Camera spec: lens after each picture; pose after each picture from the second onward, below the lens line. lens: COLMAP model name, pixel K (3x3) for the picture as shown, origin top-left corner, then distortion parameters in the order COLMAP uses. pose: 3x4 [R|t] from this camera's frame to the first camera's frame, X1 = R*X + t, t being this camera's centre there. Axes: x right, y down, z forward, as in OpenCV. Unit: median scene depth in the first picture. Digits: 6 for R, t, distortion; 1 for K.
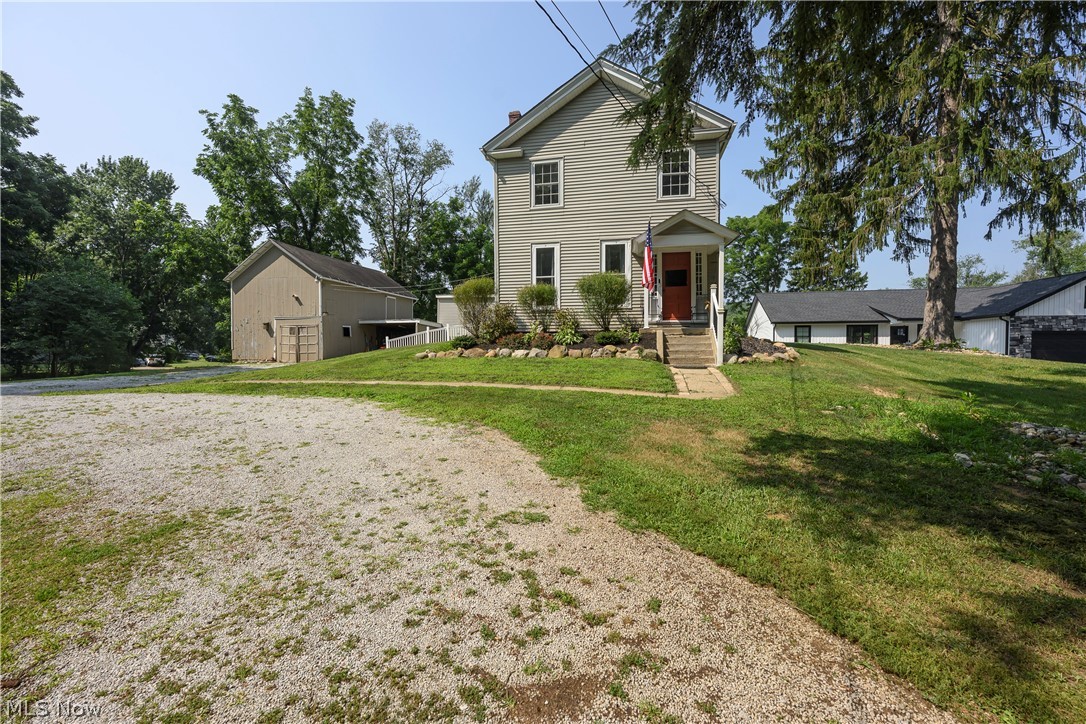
lens RADIAL K [[427.8, 0, 543.0], [0, 427.8, 352.7], [0, 0, 1]] dist [-0.000444, 0.000333]
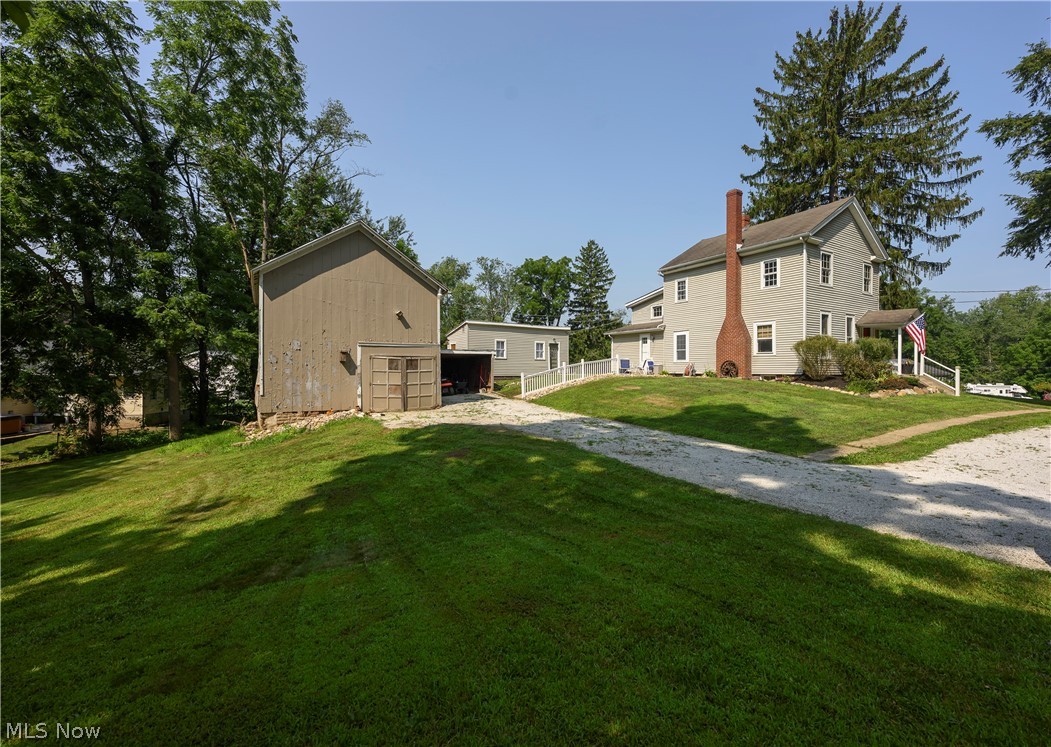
lens RADIAL K [[444.6, 0, 558.6], [0, 444.6, 369.9], [0, 0, 1]] dist [0.000839, -0.000224]
pose [[0.707983, -0.000712, 0.706230, -0.896743], [0.011026, 0.999889, -0.010045, -0.032886], [-0.706144, 0.014898, 0.707912, 0.326738]]
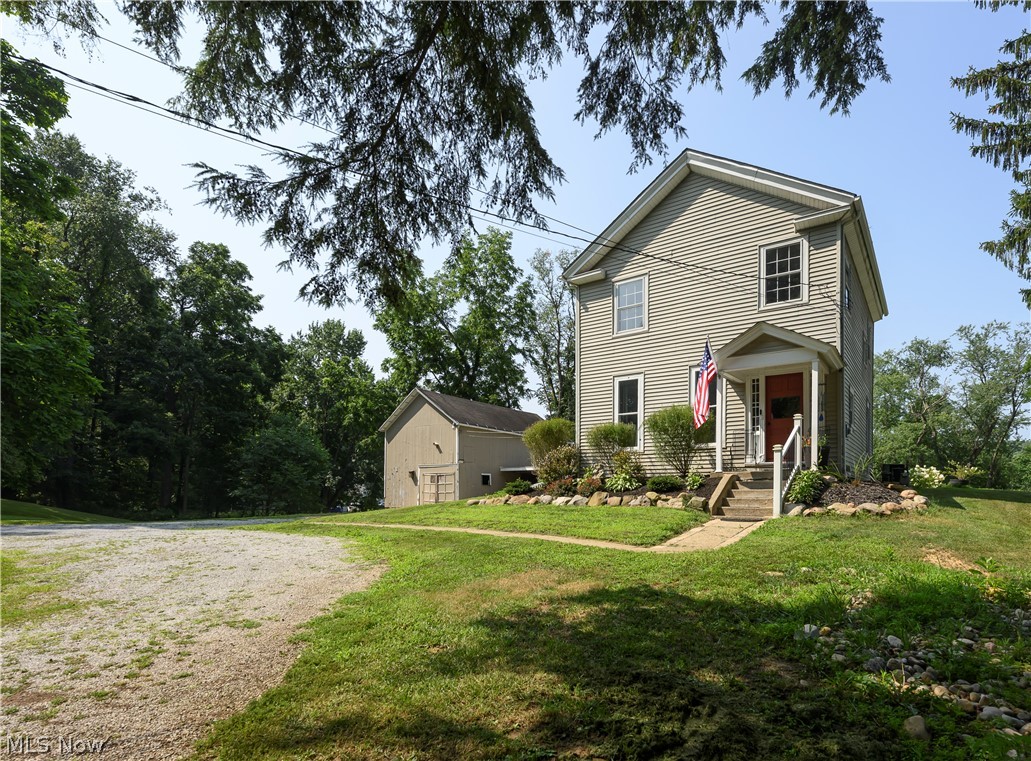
lens RADIAL K [[528.3, 0, 599.5], [0, 528.3, 498.0], [0, 0, 1]] dist [0.000144, 0.000360]
pose [[0.936734, 0.007715, -0.349956, 0.179302], [-0.013519, 0.999809, -0.014147, 0.004519], [0.349780, 0.017983, 0.936659, -0.007123]]
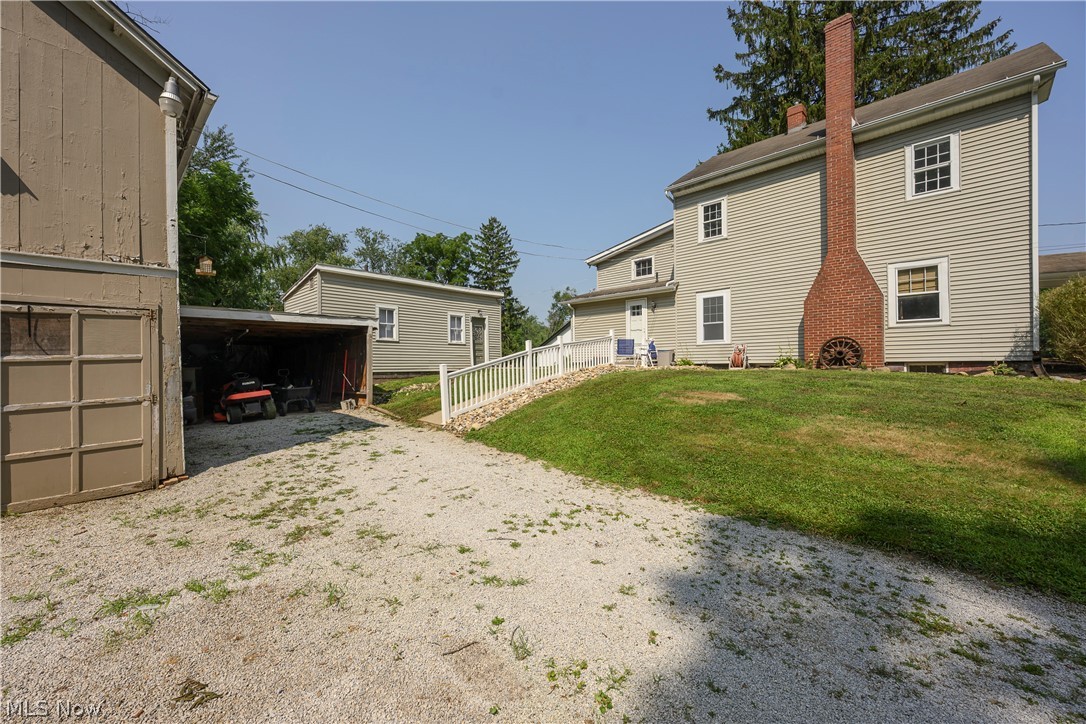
lens RADIAL K [[427.8, 0, 534.1], [0, 427.8, 361.7], [0, 0, 1]] dist [-0.000444, 0.000333]
pose [[0.551416, -0.002075, 0.834228, -0.594279], [0.023770, 0.999630, -0.013225, -0.032046], [-0.833892, 0.027122, 0.551262, 0.723070]]
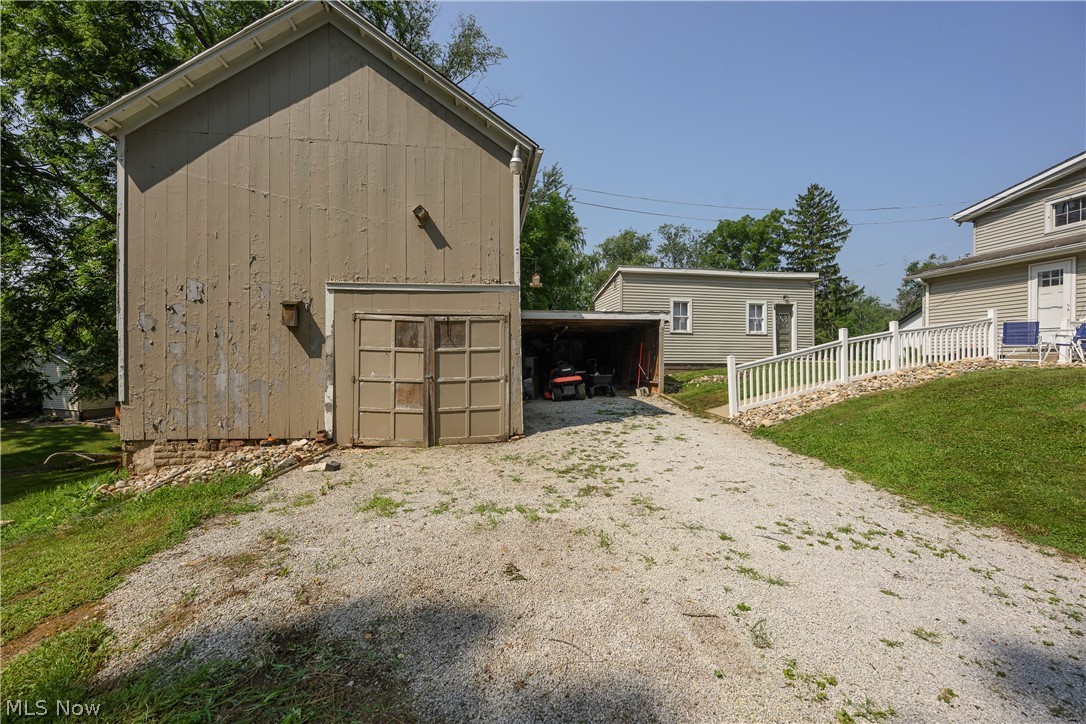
lens RADIAL K [[427.8, 0, 543.2], [0, 427.8, 359.1], [0, 0, 1]] dist [-0.000444, 0.000333]
pose [[0.947246, -0.001683, 0.320503, -0.592981], [0.005537, 0.999923, -0.011115, -0.030868], [-0.320460, 0.012303, 0.947182, 0.705694]]
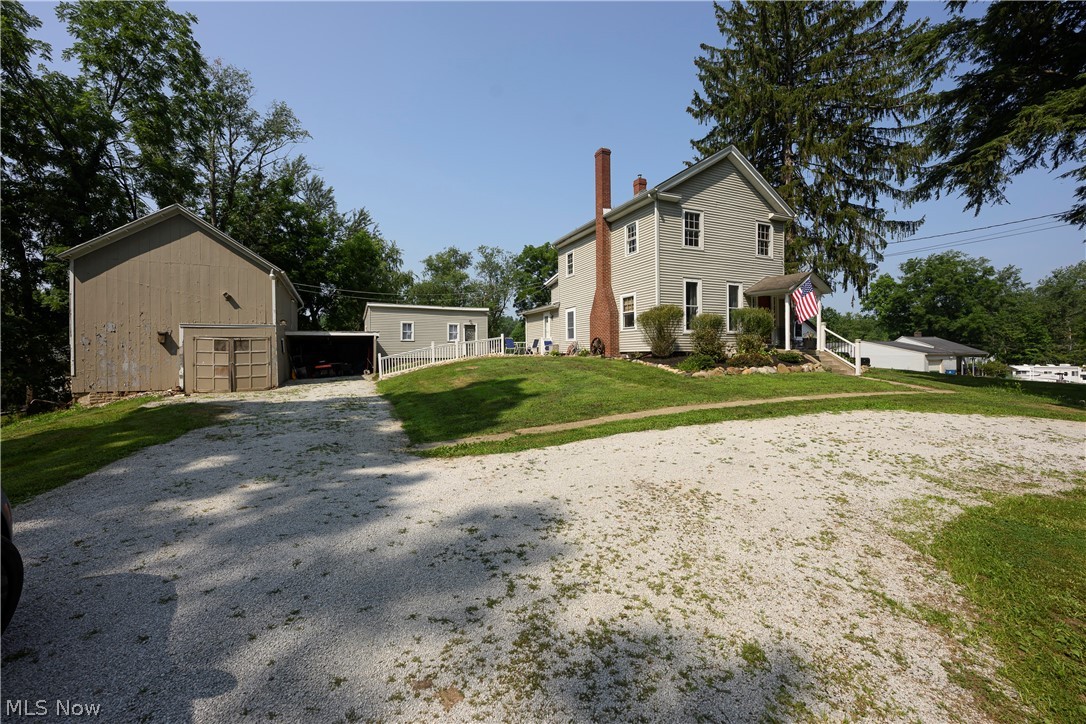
lens RADIAL K [[427.8, 0, 542.0], [0, 427.8, 355.3], [0, 0, 1]] dist [-0.000444, 0.000333]
pose [[0.804540, -0.007948, 0.593845, -0.580027], [0.019855, 0.999711, -0.013518, -0.016350], [-0.593566, 0.022667, 0.804466, 0.156724]]
